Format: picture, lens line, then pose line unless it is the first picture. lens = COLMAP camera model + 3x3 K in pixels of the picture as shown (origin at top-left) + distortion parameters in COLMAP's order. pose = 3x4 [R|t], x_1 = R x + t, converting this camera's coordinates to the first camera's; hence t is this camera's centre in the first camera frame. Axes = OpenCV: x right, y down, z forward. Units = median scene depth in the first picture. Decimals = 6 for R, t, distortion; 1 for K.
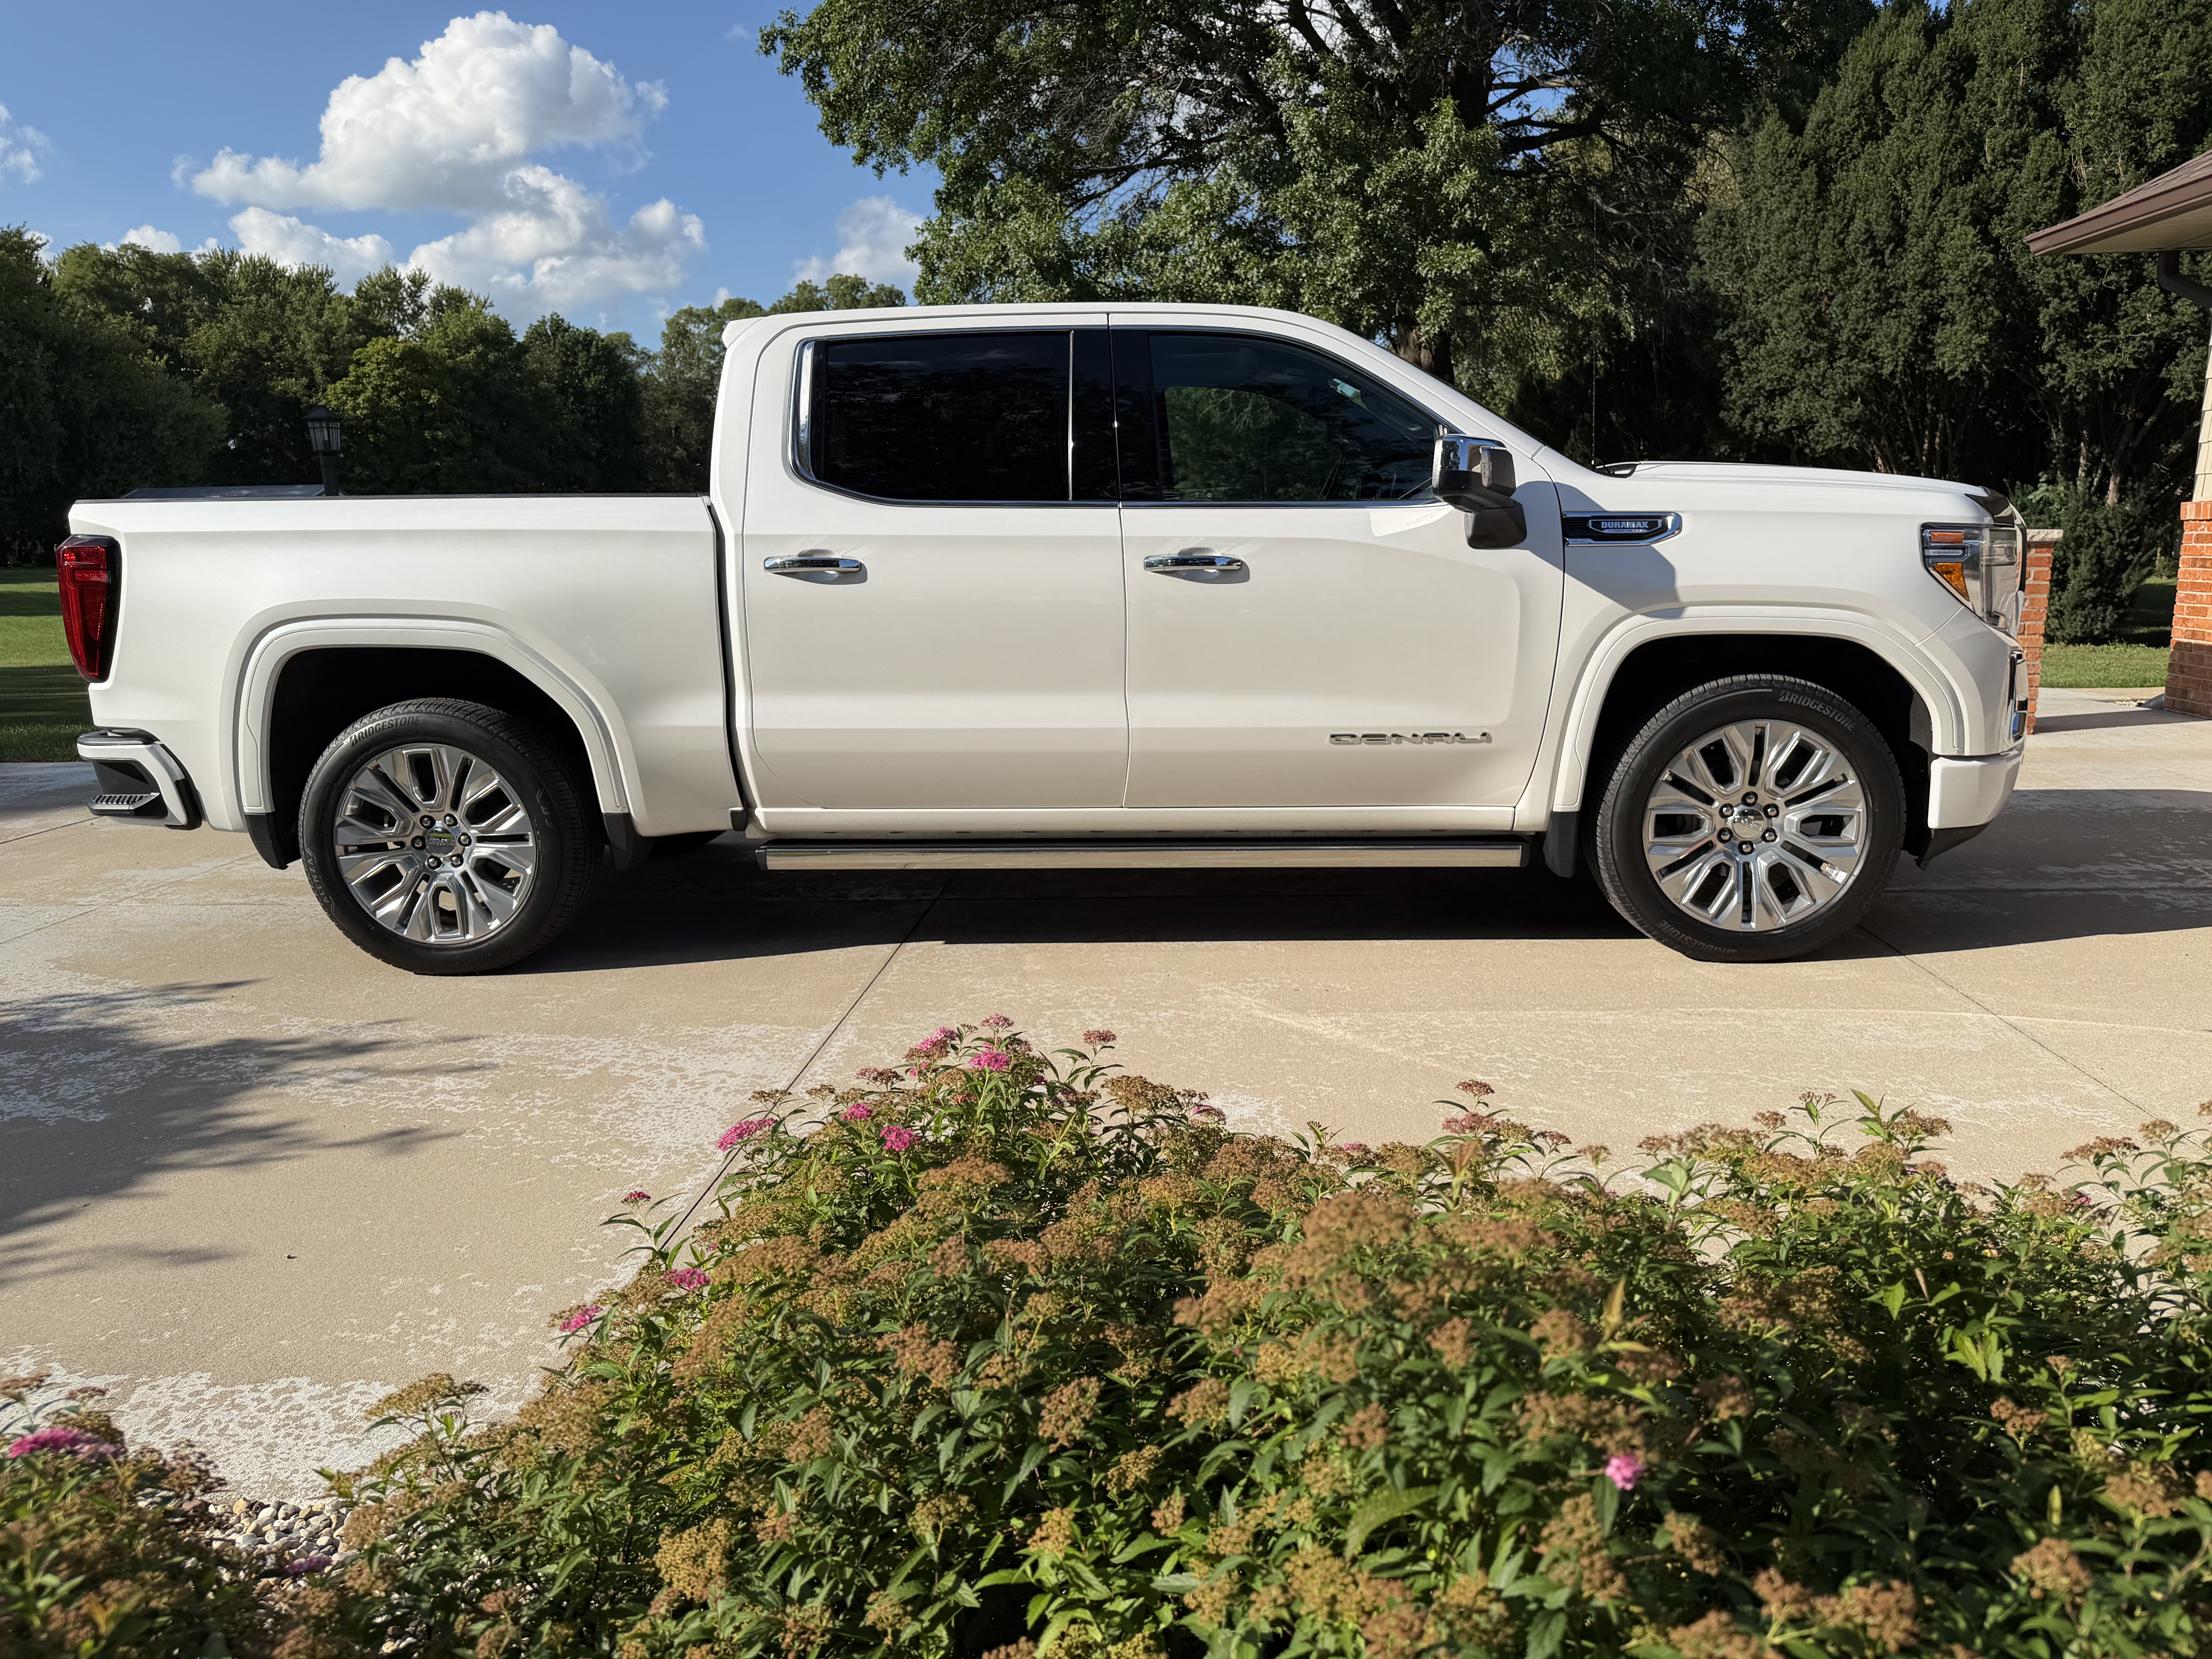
lens RADIAL K [[1573.0, 0, 1105.1], [0, 1573.0, 862.1], [0, 0, 1]] dist [0.048641, -0.071091]
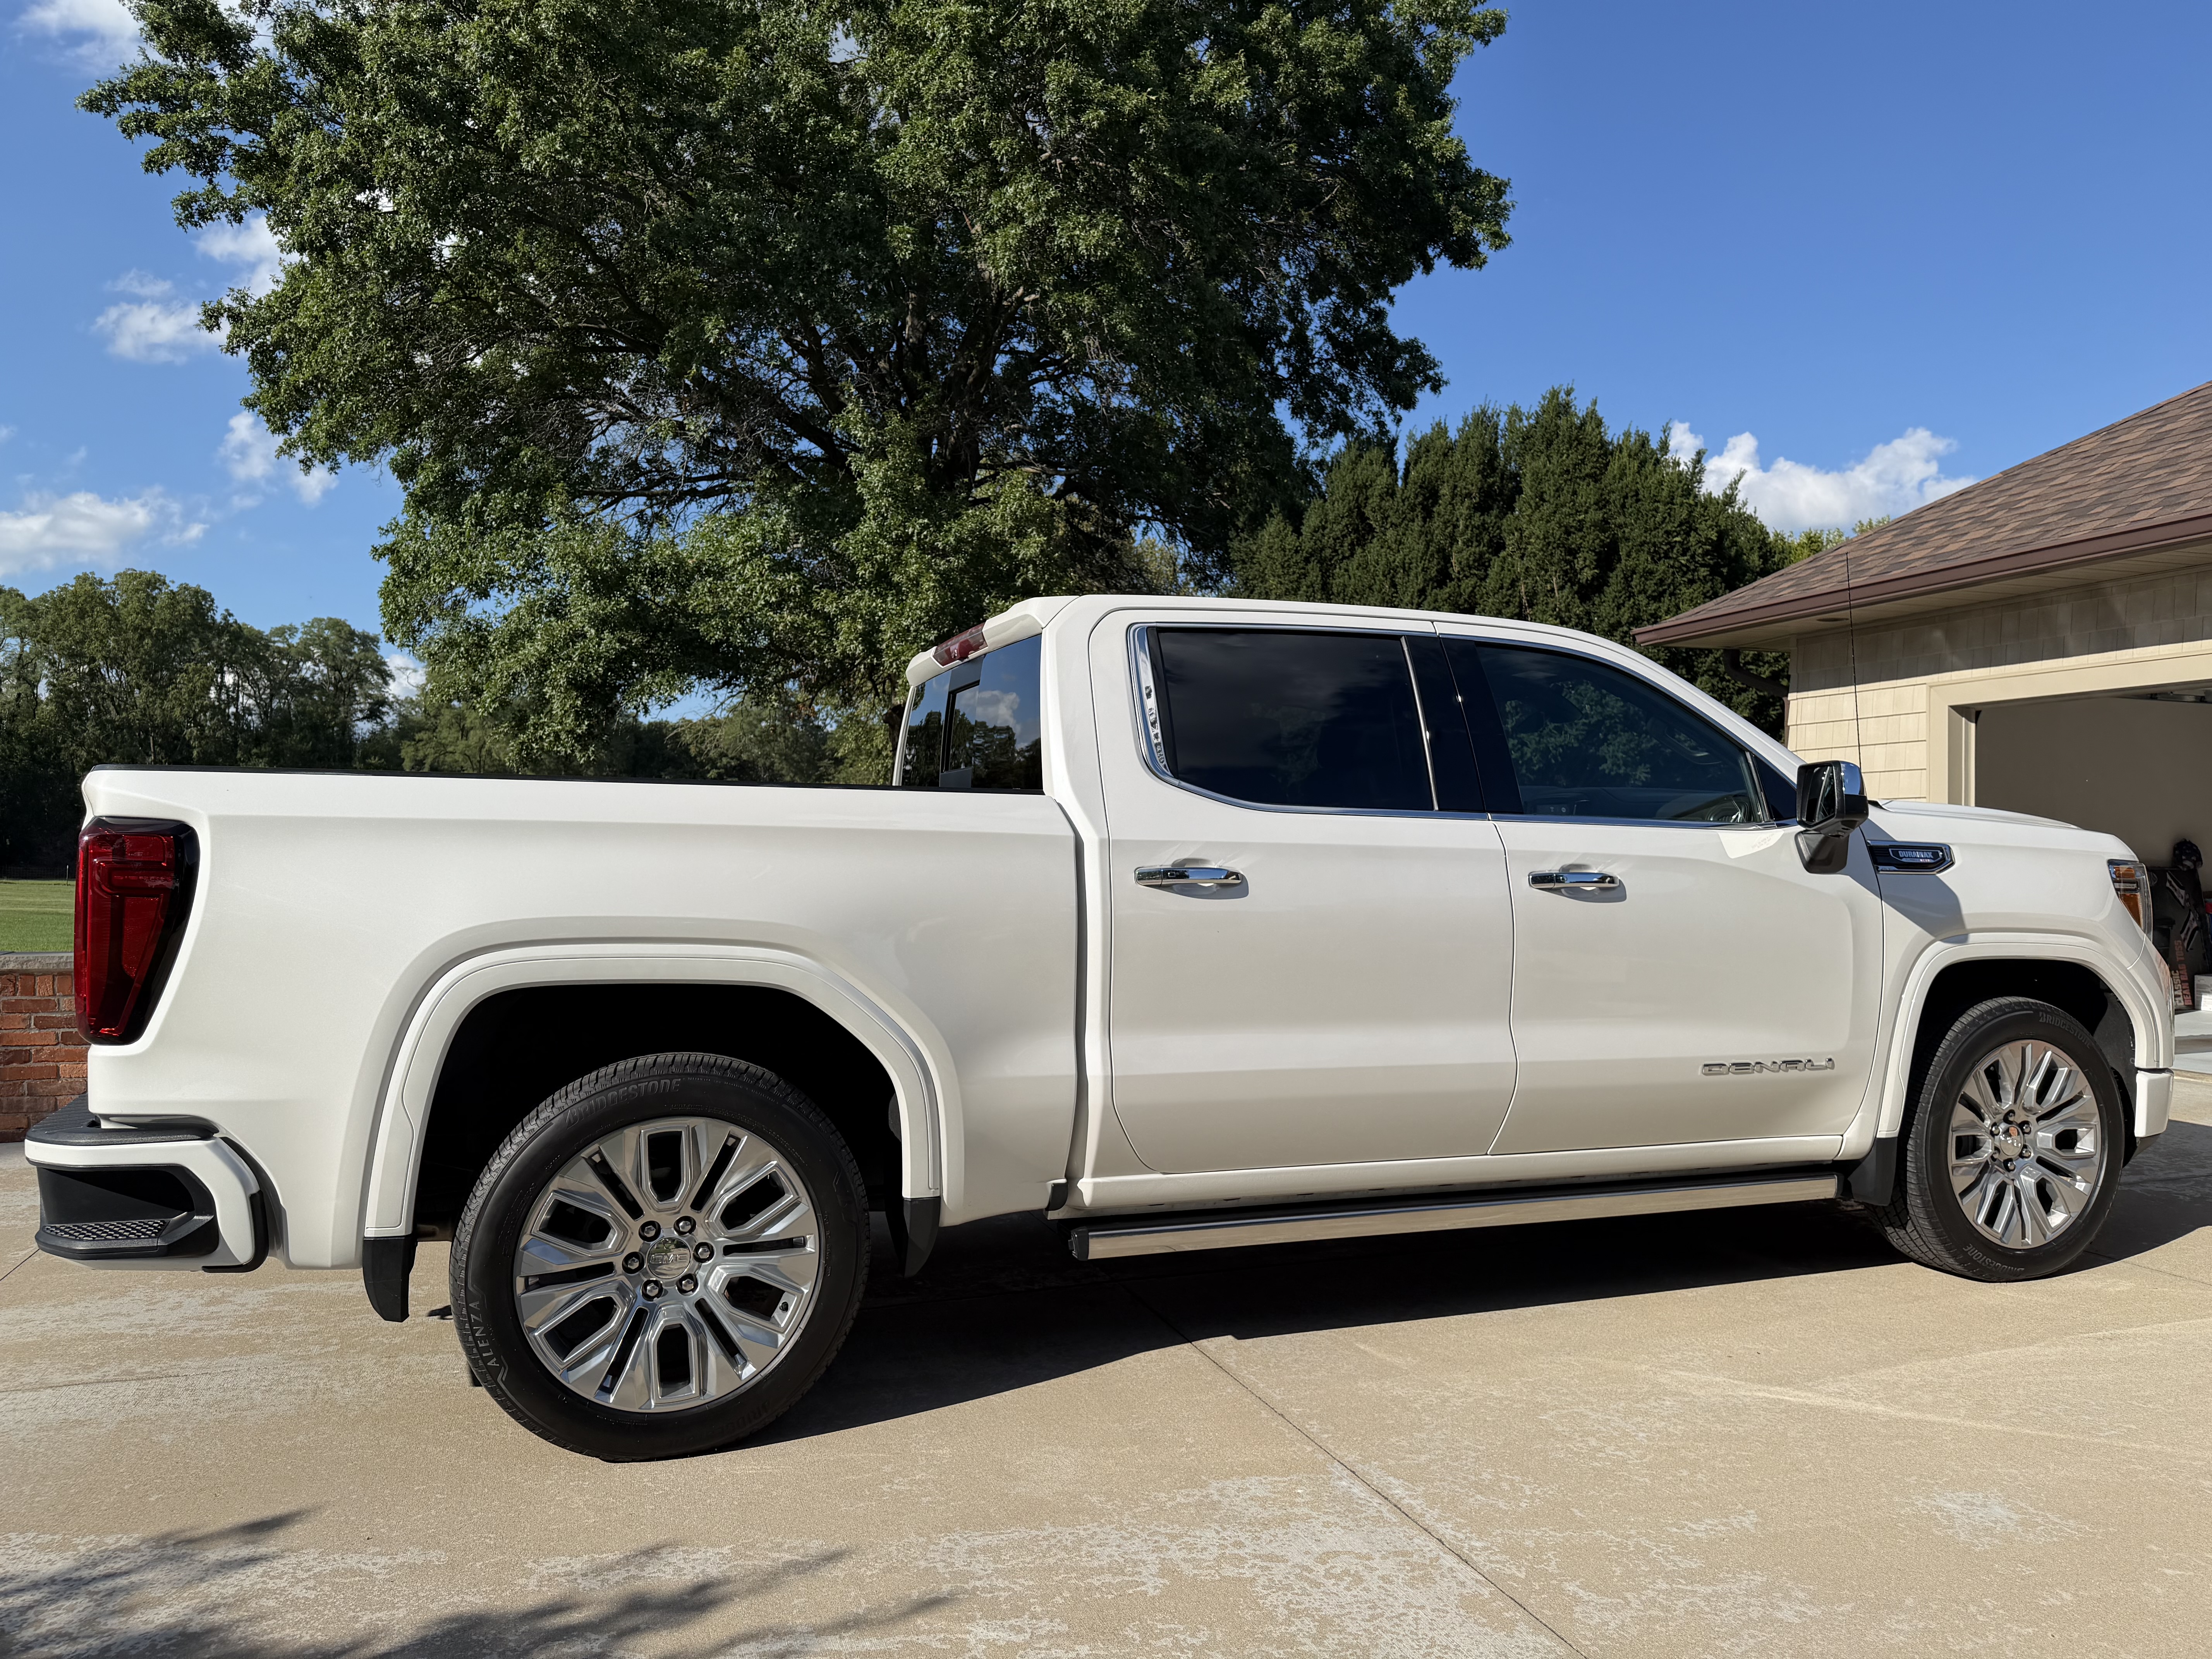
lens RADIAL K [[1582.7, 0, 1106.0], [0, 1582.7, 829.5], [0, 0, 1]] dist [0.049182, -0.056948]
pose [[0.912834, 0.030290, 0.407206, -0.558969], [0.063114, 0.974795, -0.213991, -0.036403], [-0.403424, 0.221039, 0.887914, 0.267513]]
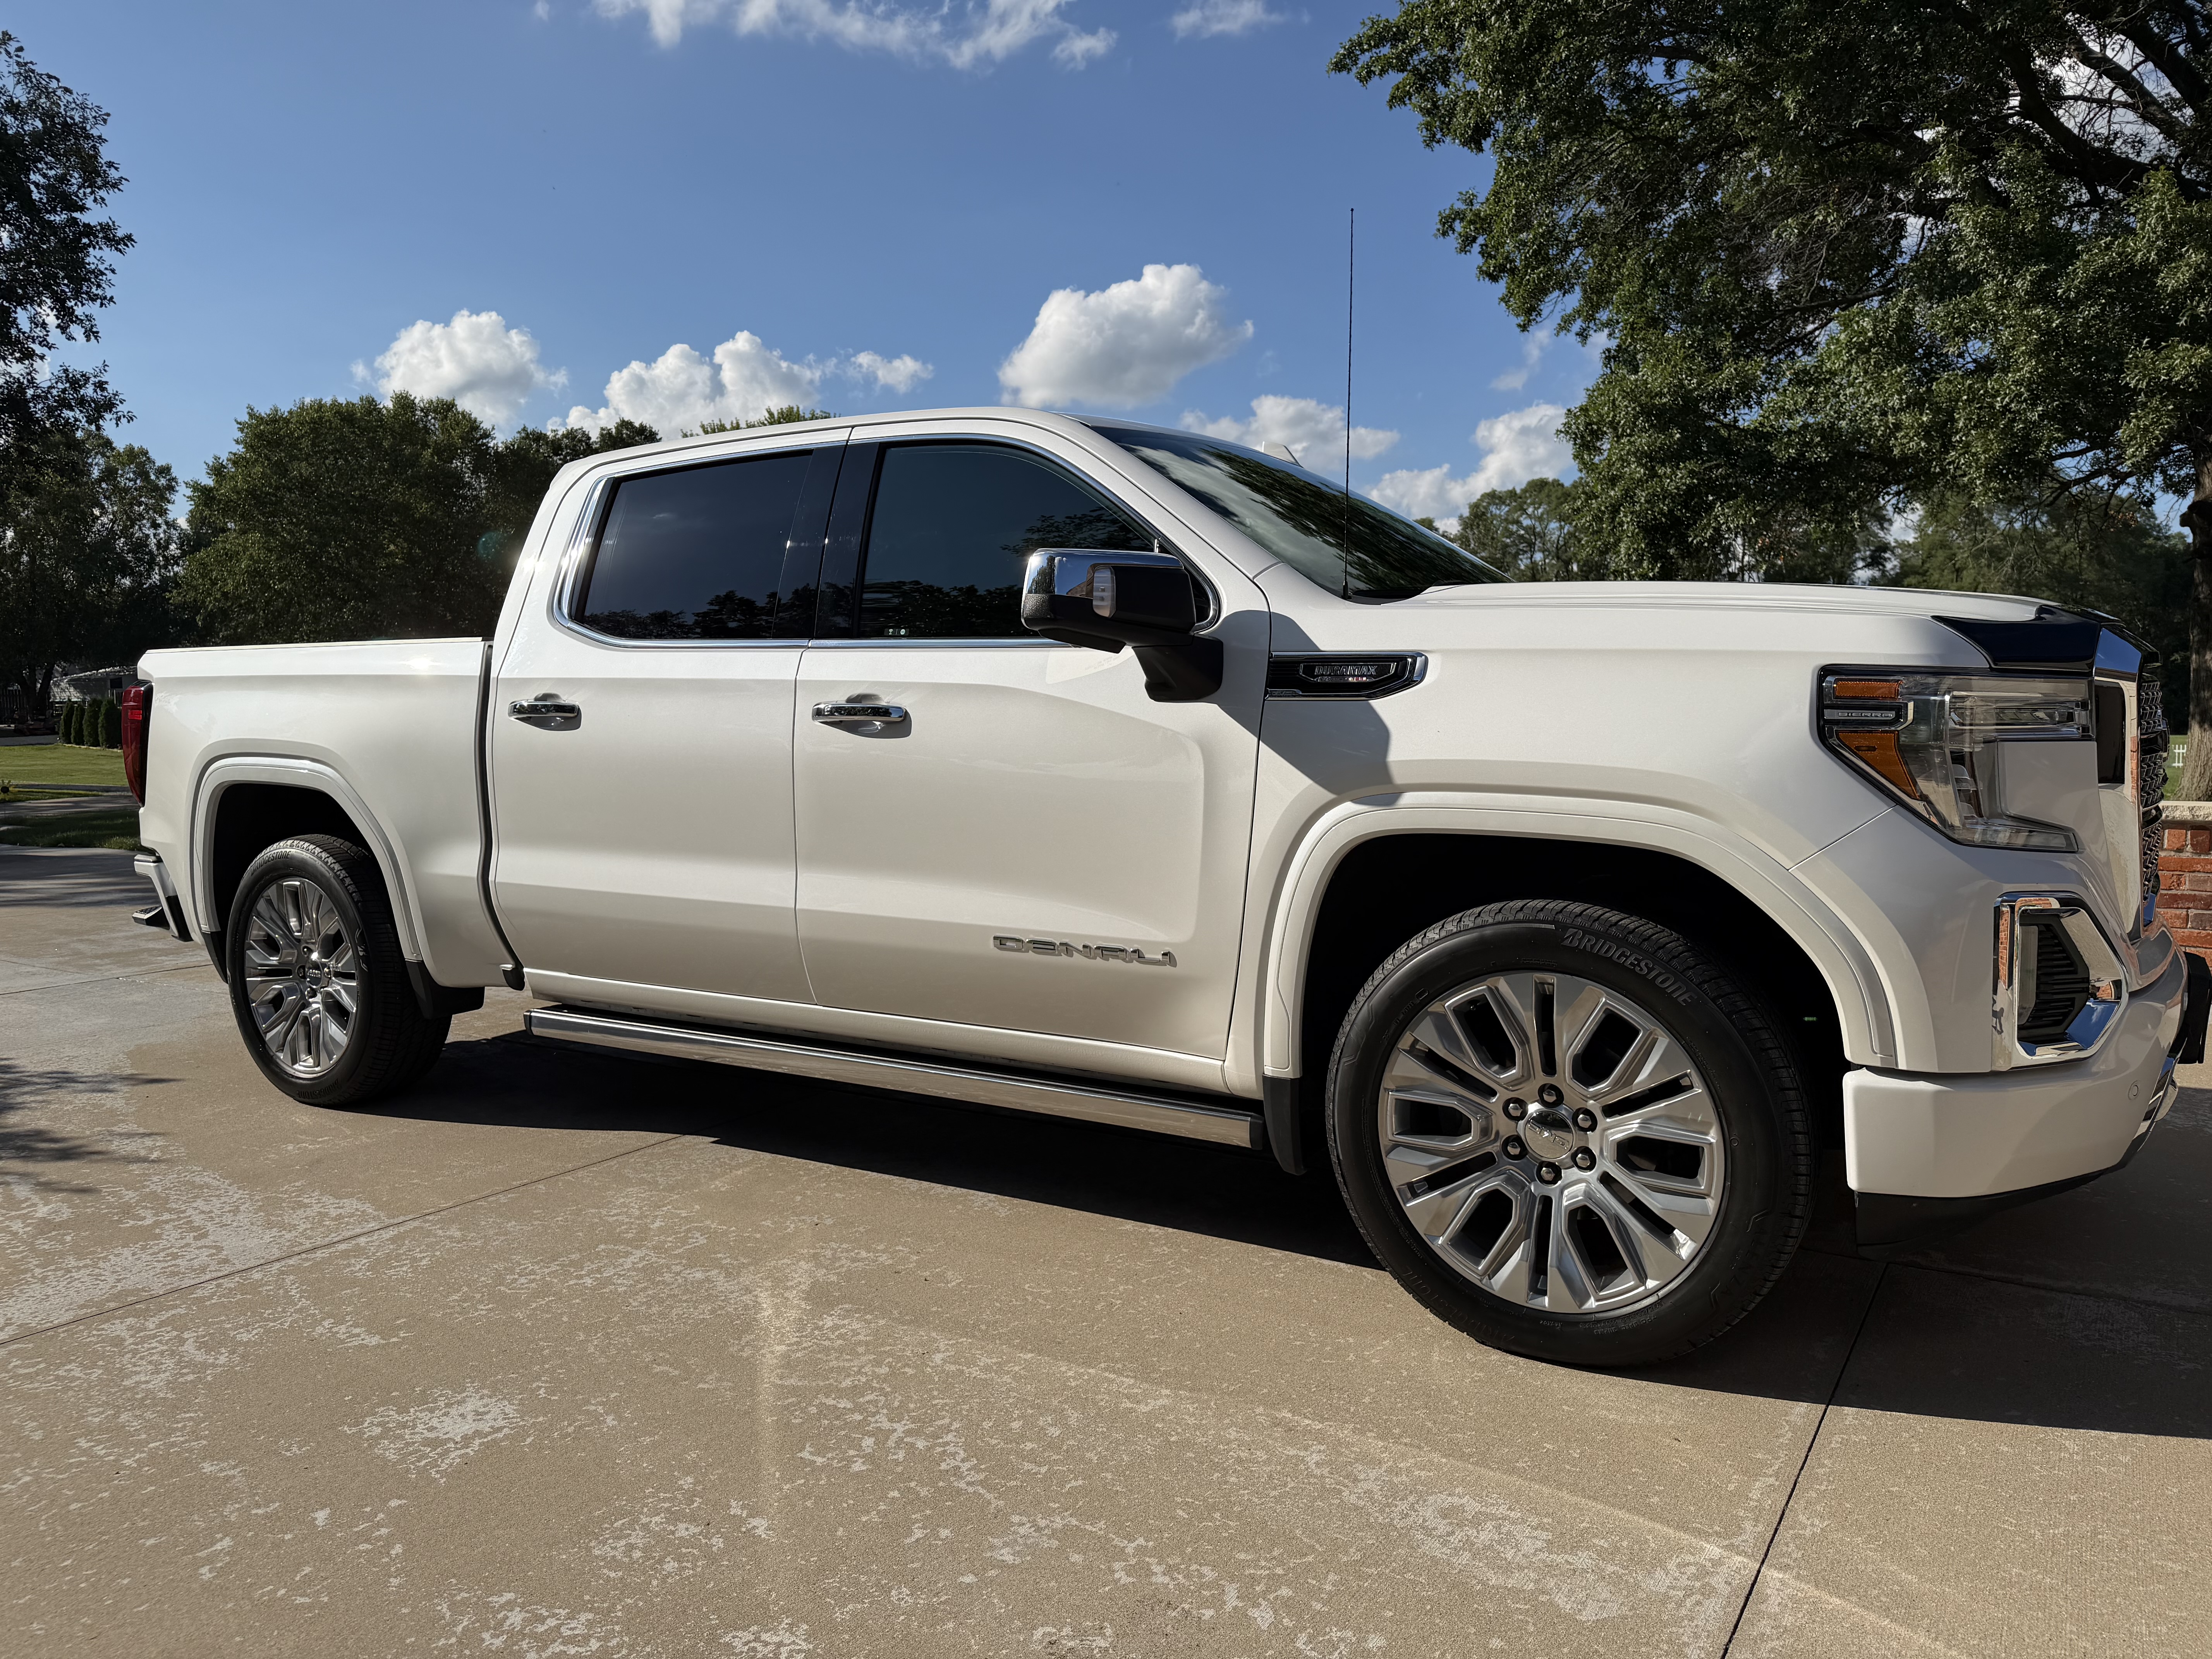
lens RADIAL K [[1582.7, 0, 1106.0], [0, 1582.7, 829.5], [0, 0, 1]] dist [0.049182, -0.056948]
pose [[0.874104, 0.050379, -0.483119, 0.550024], [-0.111187, 0.988951, -0.098043, -0.062567], [0.472842, 0.139417, 0.870048, 0.346521]]
